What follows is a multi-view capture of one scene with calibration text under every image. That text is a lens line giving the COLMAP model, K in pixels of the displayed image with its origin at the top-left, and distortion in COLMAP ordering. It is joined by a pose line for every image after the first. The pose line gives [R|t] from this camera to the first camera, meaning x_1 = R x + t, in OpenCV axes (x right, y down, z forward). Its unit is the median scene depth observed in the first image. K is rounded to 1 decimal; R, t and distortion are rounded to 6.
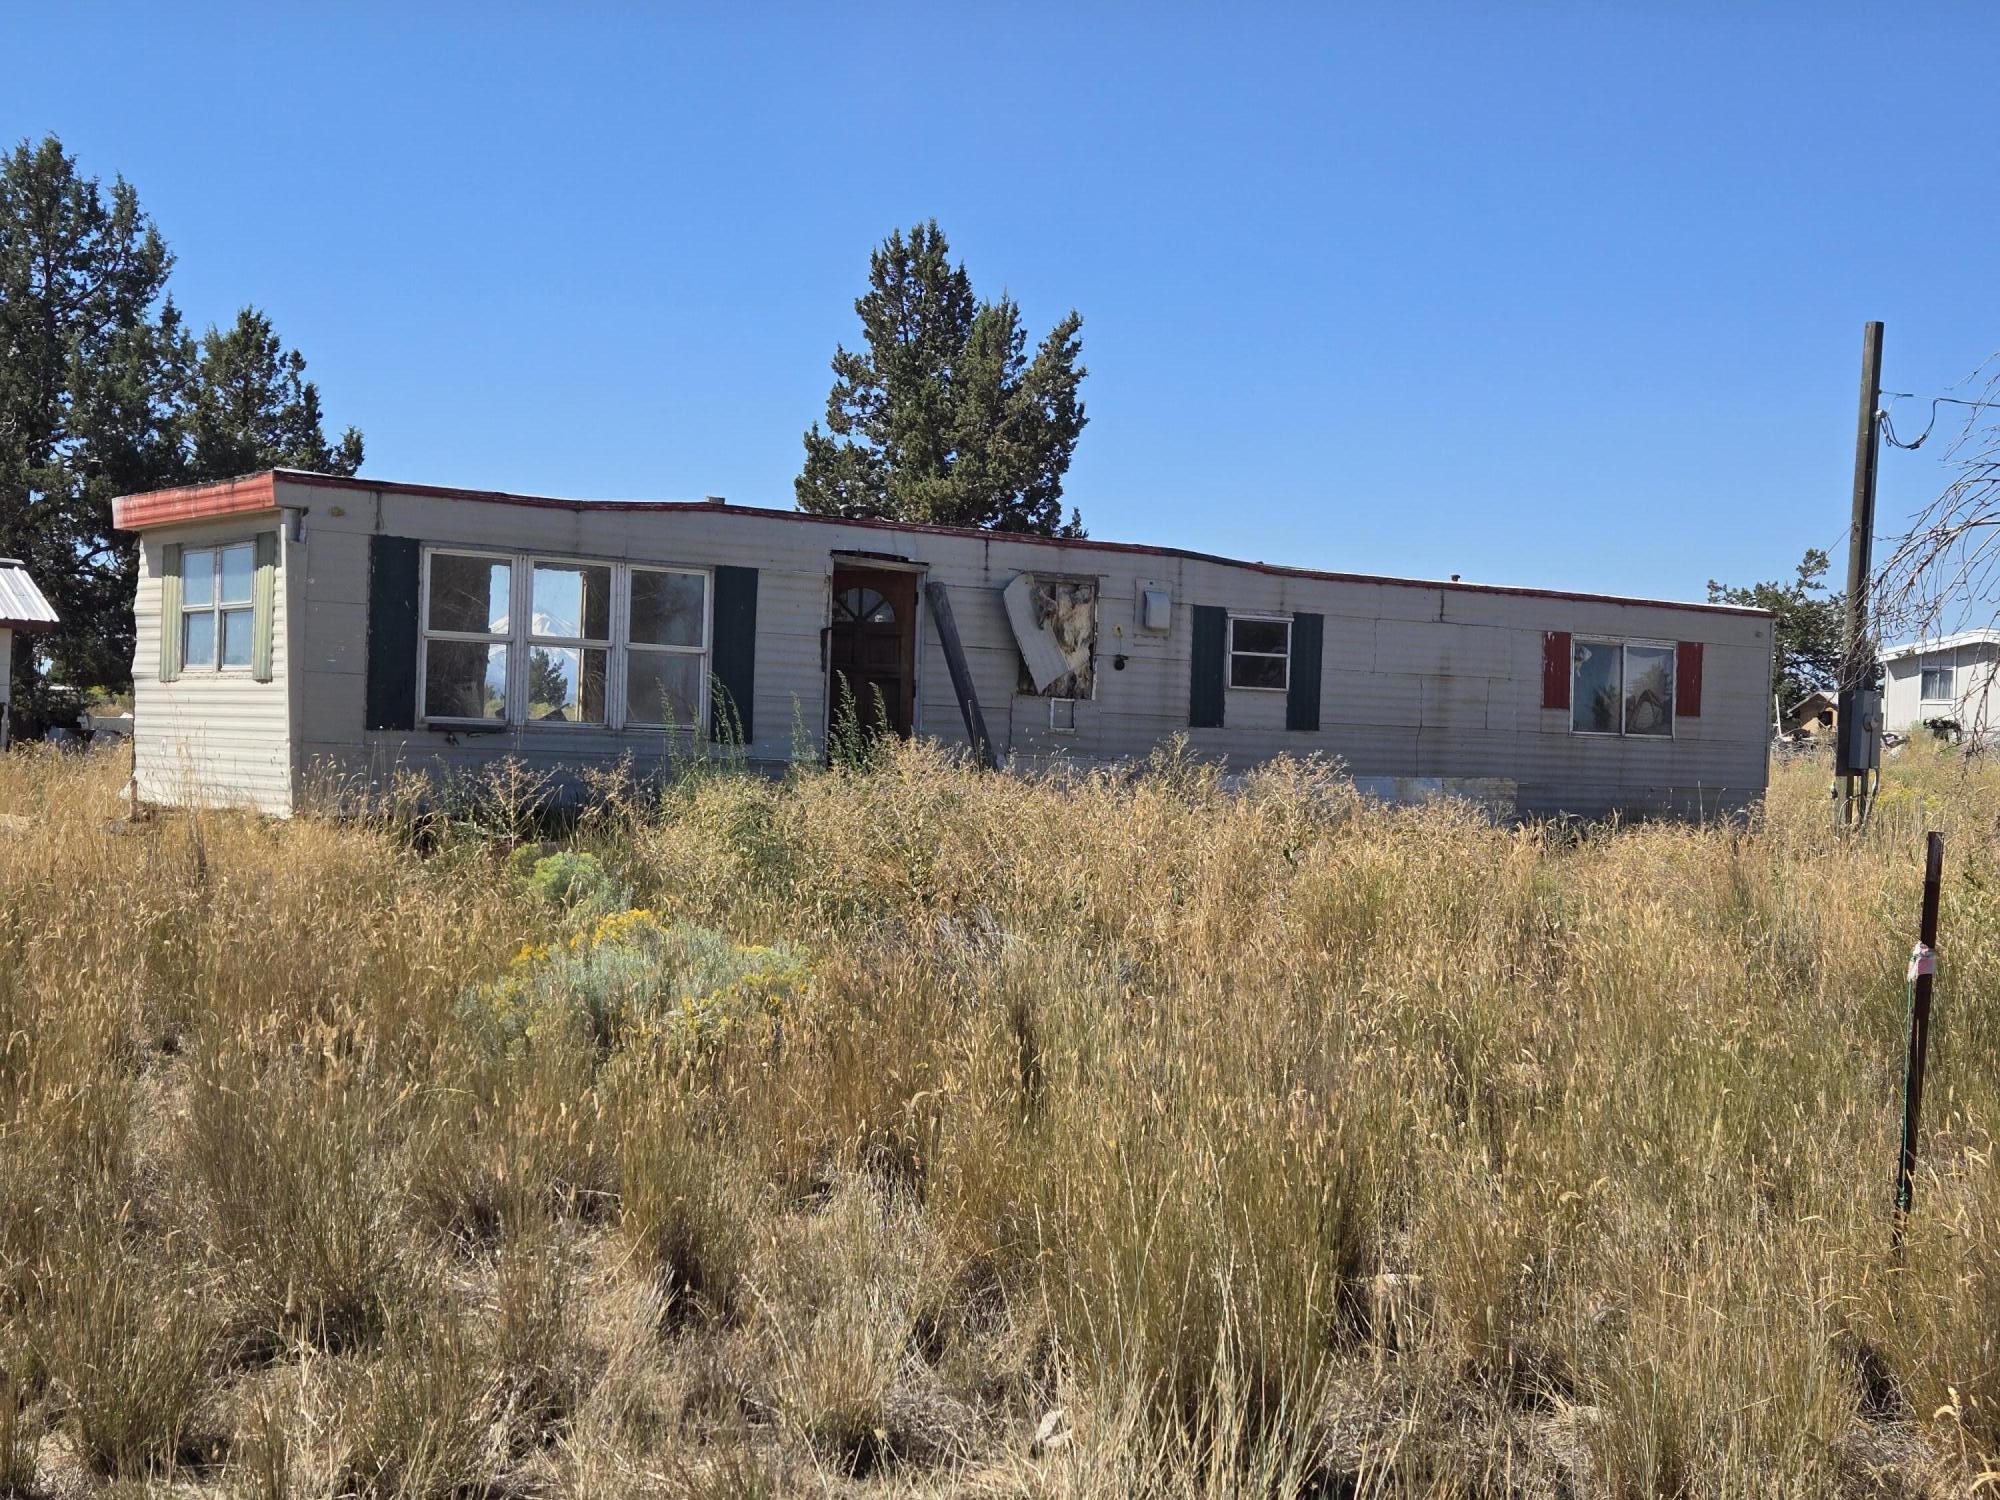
lens RADIAL K [[1352.9, 0, 999.4], [0, 1352.9, 751.4], [0, 0, 1]] dist [0.006127, -0.000467]
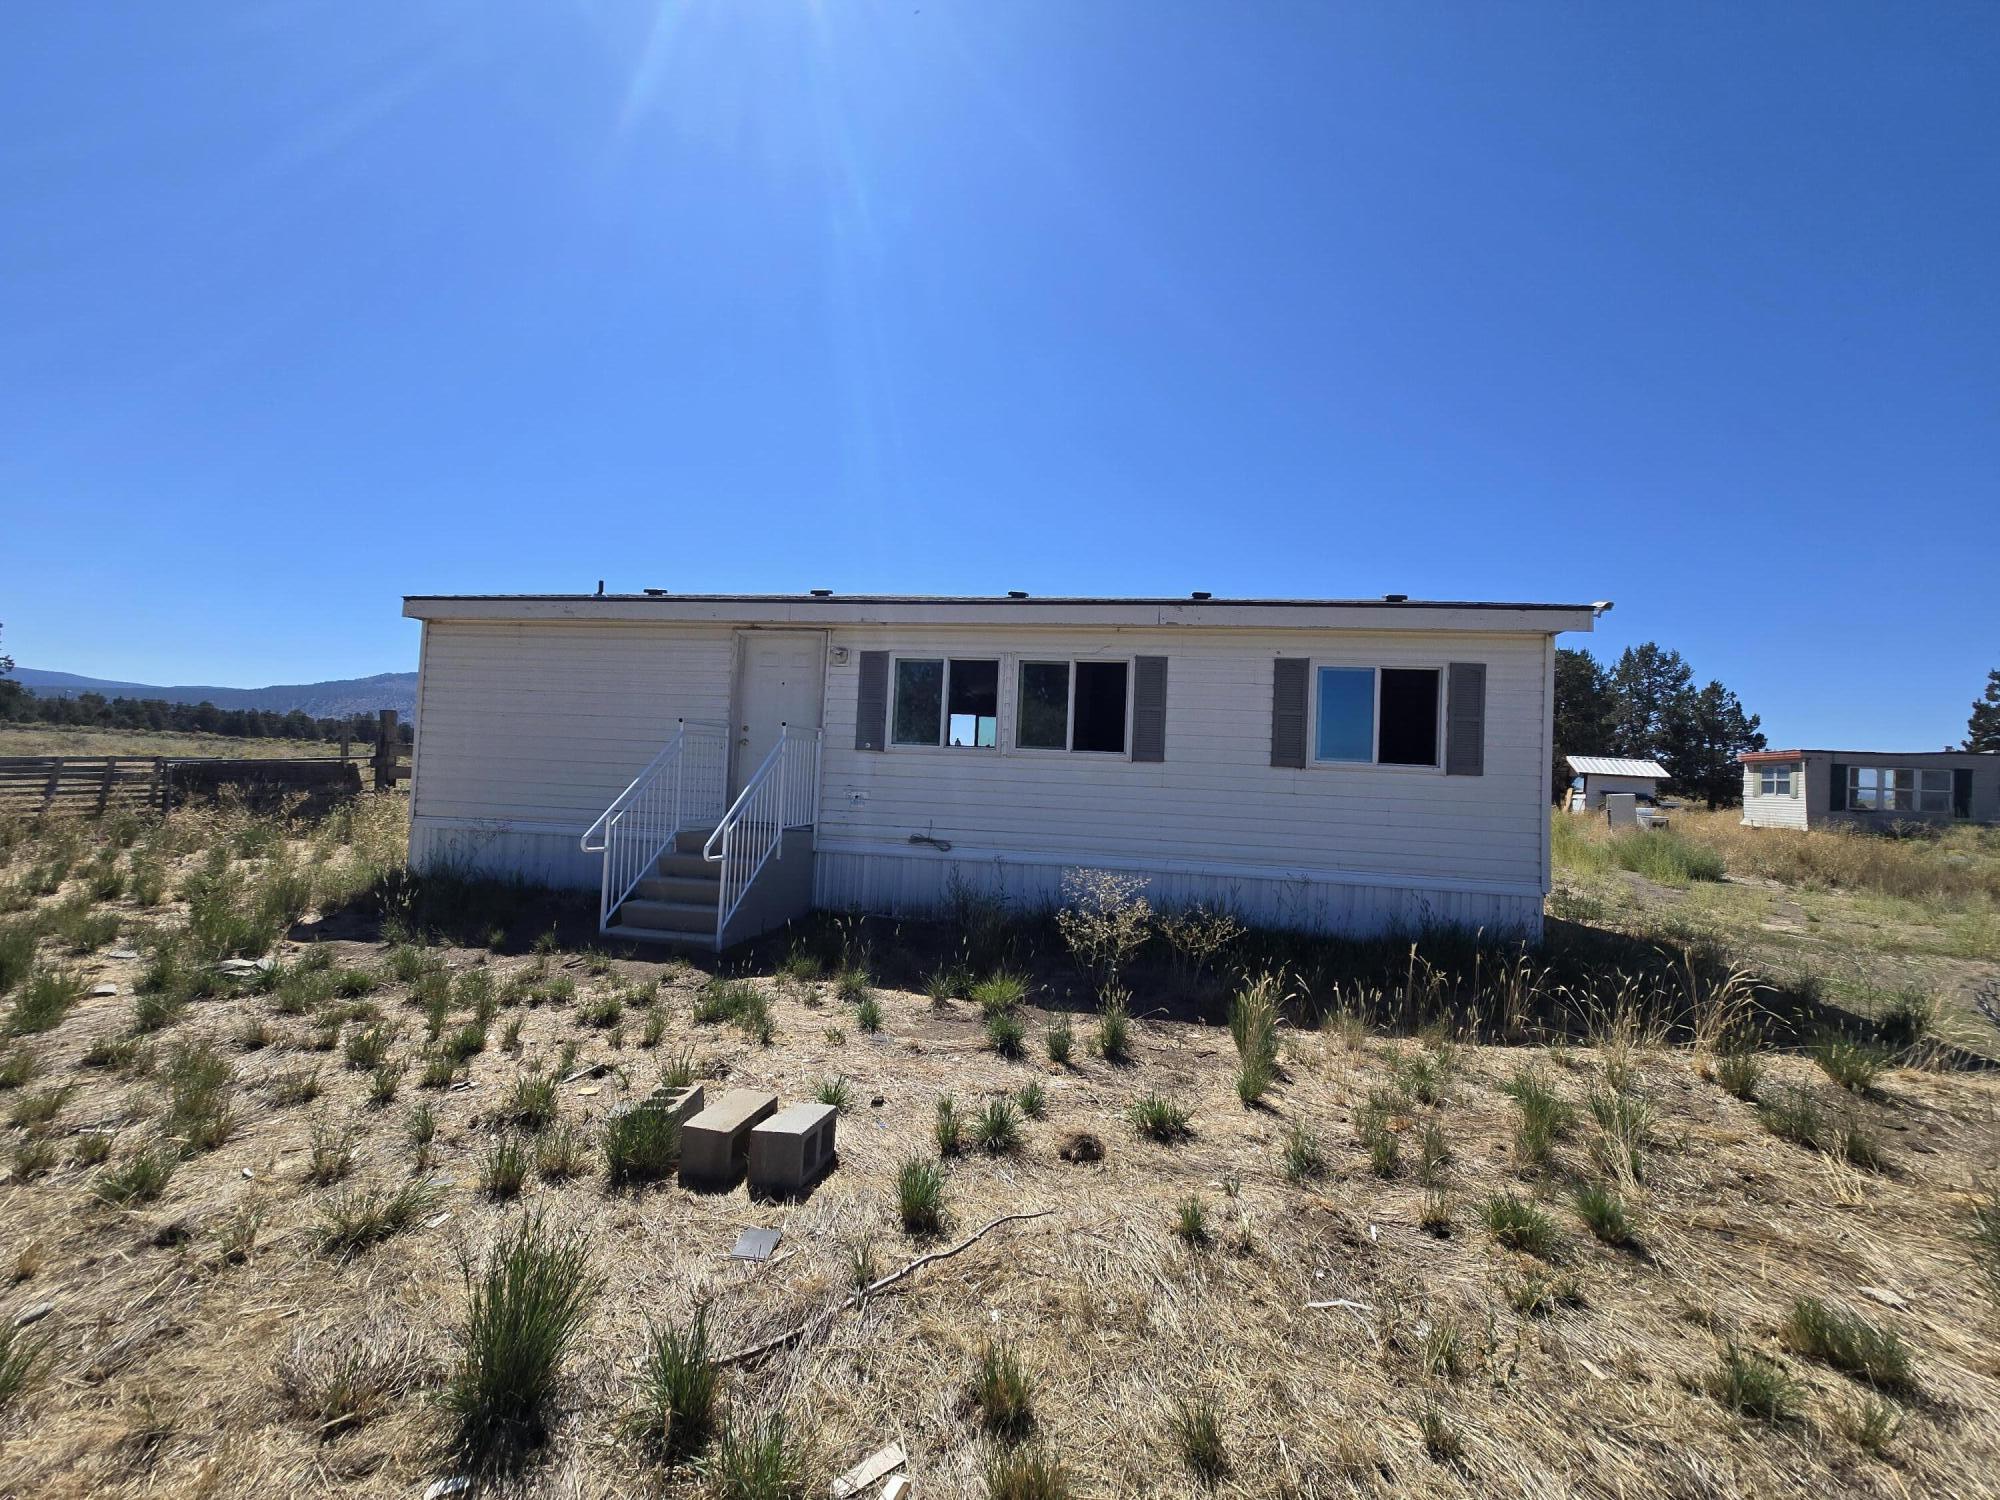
lens RADIAL K [[814.3, 0, 994.9], [0, 814.3, 742.4], [0, 0, 1]] dist [-0.000523, 0.000557]
pose [[0.564987, -0.028009, -0.824624, 0.098231], [-0.040331, 0.997292, -0.061506, 0.021088], [0.824113, 0.068008, 0.562327, -1.643176]]
